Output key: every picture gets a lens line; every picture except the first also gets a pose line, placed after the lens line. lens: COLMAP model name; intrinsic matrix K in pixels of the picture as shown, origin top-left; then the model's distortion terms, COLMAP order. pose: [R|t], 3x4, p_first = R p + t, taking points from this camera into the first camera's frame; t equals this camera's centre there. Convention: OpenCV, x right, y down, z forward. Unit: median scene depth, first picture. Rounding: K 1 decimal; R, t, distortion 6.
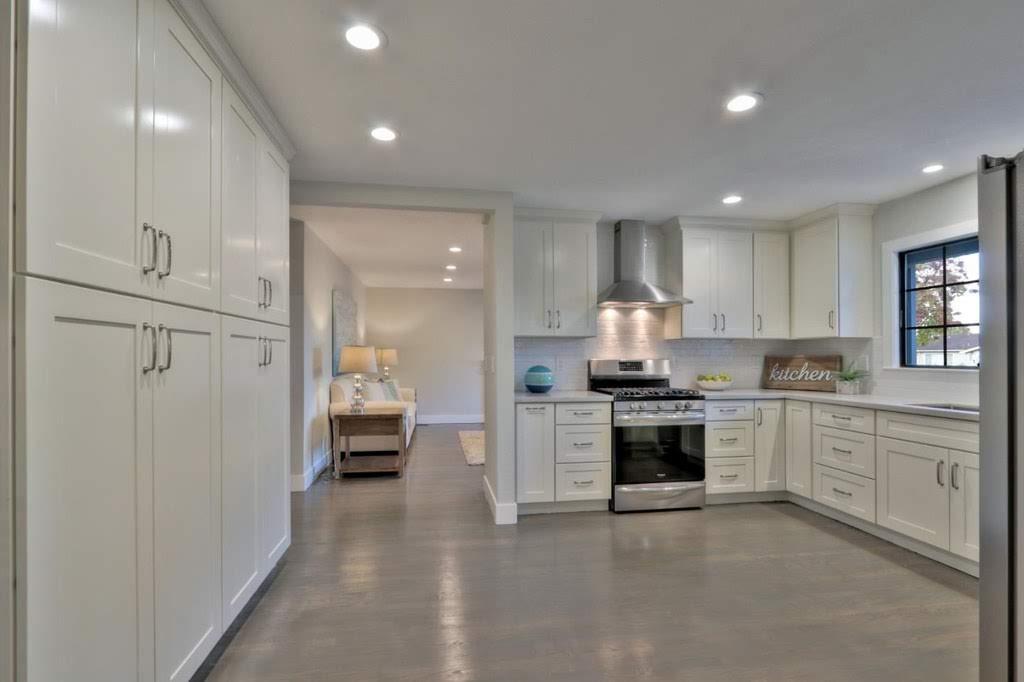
lens RADIAL K [[508.6, 0, 512.0], [0, 508.6, 341.0], [0, 0, 1]] dist [-0.050928, 0.000137]
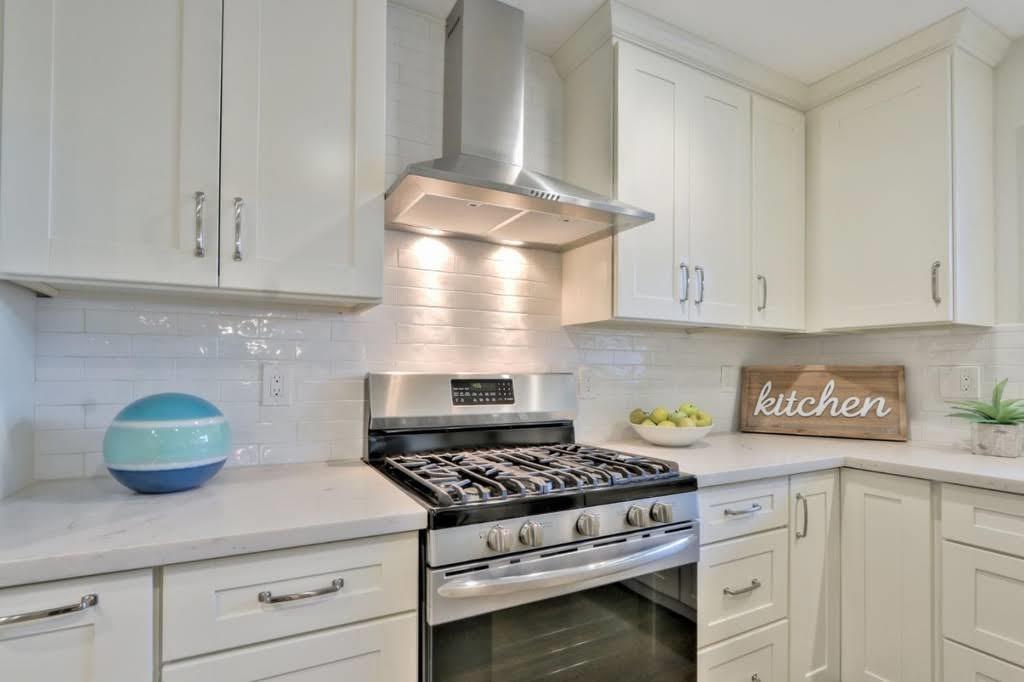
lens RADIAL K [[487.1, 0, 512.5], [0, 487.1, 345.1], [0, 0, 1]] dist [-0.015183, 0.000117]
pose [[0.950198, 0.017656, 0.311145, 0.142786], [-0.009307, 0.999556, -0.028298, 0.025300], [-0.311506, 0.023993, 0.949941, 0.653244]]
